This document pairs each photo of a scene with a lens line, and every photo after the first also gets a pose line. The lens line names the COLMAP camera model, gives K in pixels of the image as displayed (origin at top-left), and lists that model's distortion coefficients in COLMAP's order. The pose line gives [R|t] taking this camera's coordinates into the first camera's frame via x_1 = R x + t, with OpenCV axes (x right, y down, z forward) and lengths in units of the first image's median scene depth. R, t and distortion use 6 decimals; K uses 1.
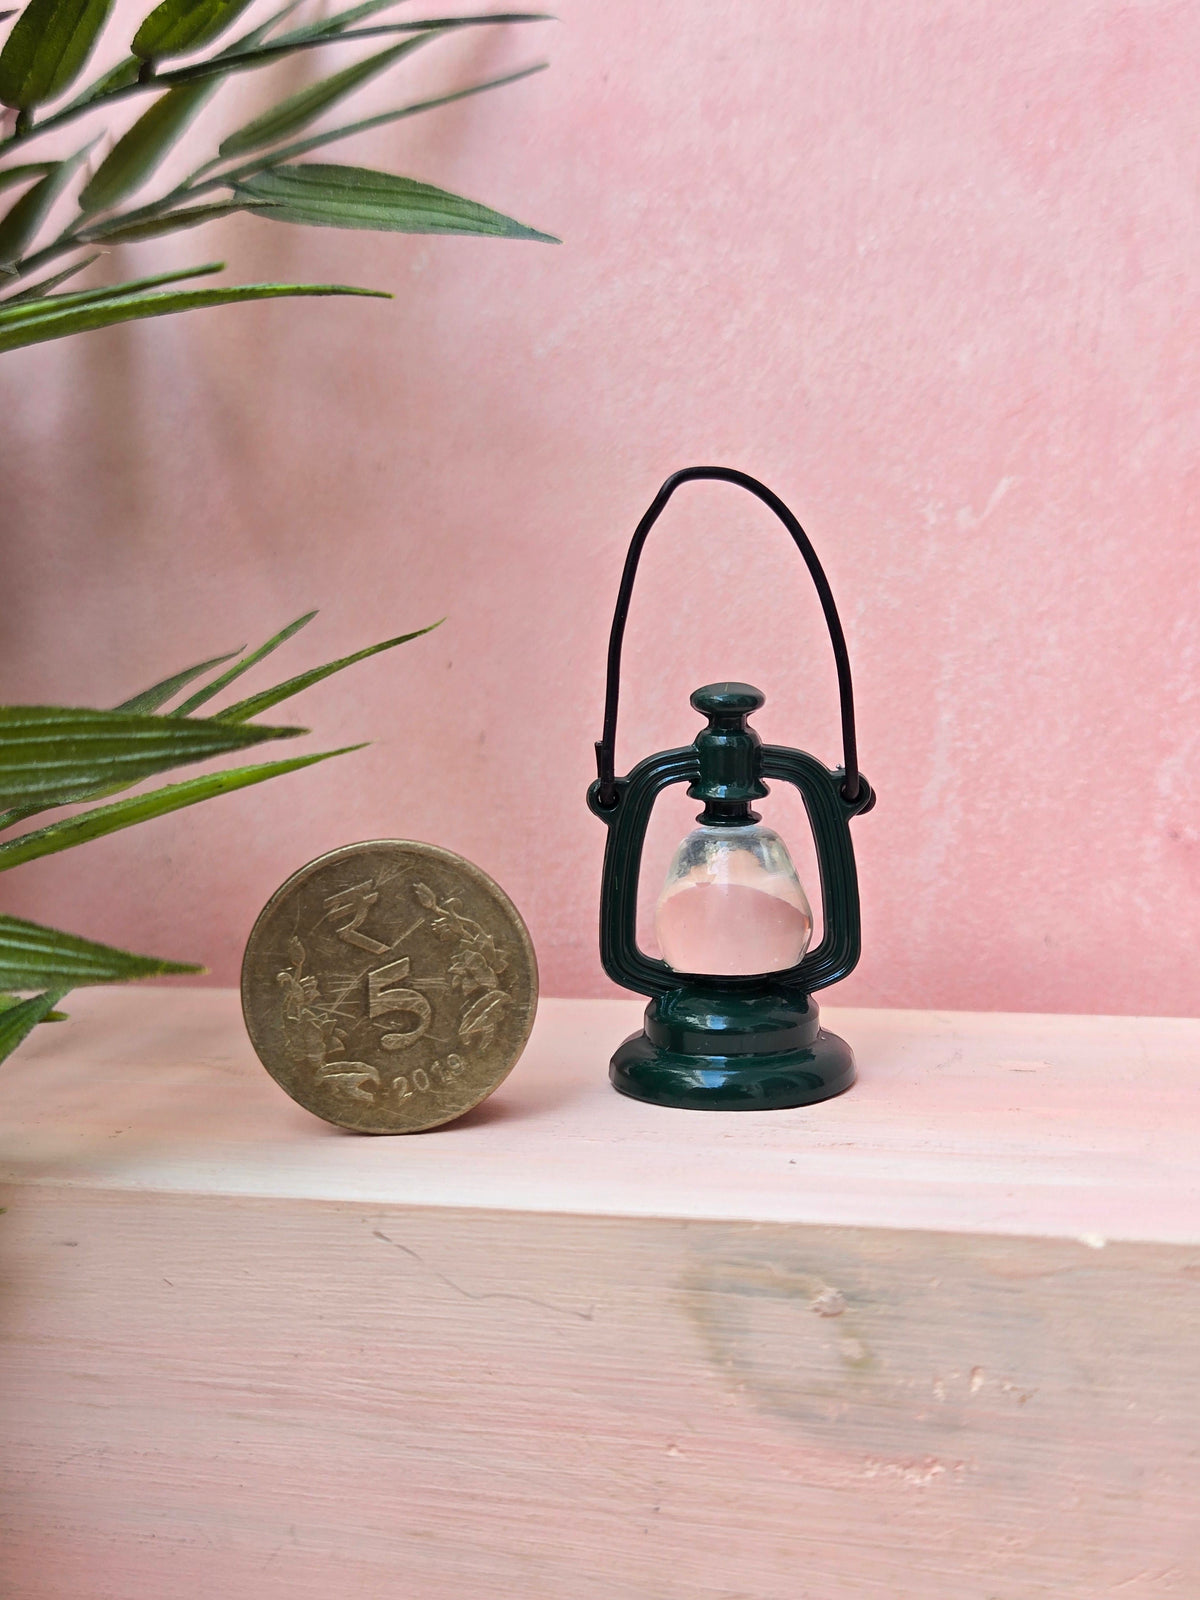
lens RADIAL K [[2249.2, 0, 600.7], [0, 2249.2, 822.2], [0, 0, 1]] dist [0.049547, -0.121642]
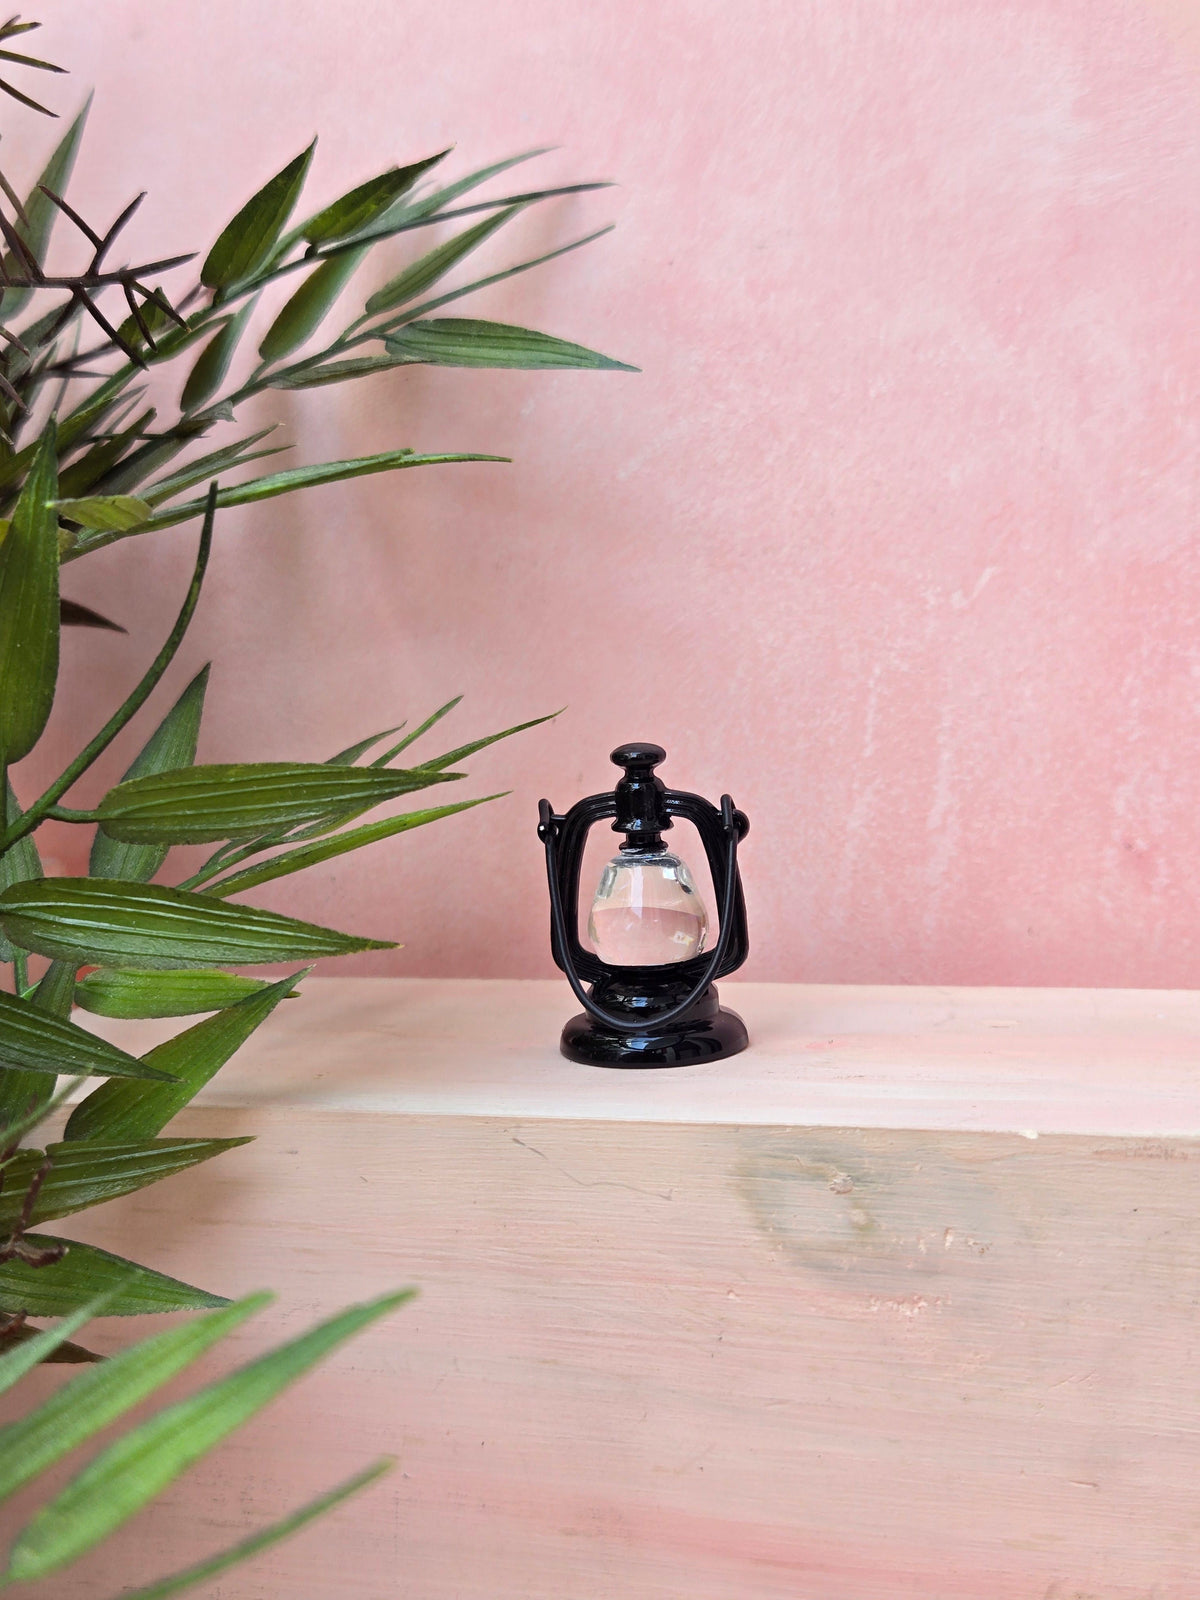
lens RADIAL K [[2211.6, 0, 568.7], [0, 2211.6, 791.0], [0, 0, 1]] dist [0.076410, -0.219586]
pose [[0.998515, -0.014862, -0.052402, 0.006151], [0.013424, 0.999526, -0.027688, 0.004977], [0.052789, 0.026943, 0.998242, -0.268129]]
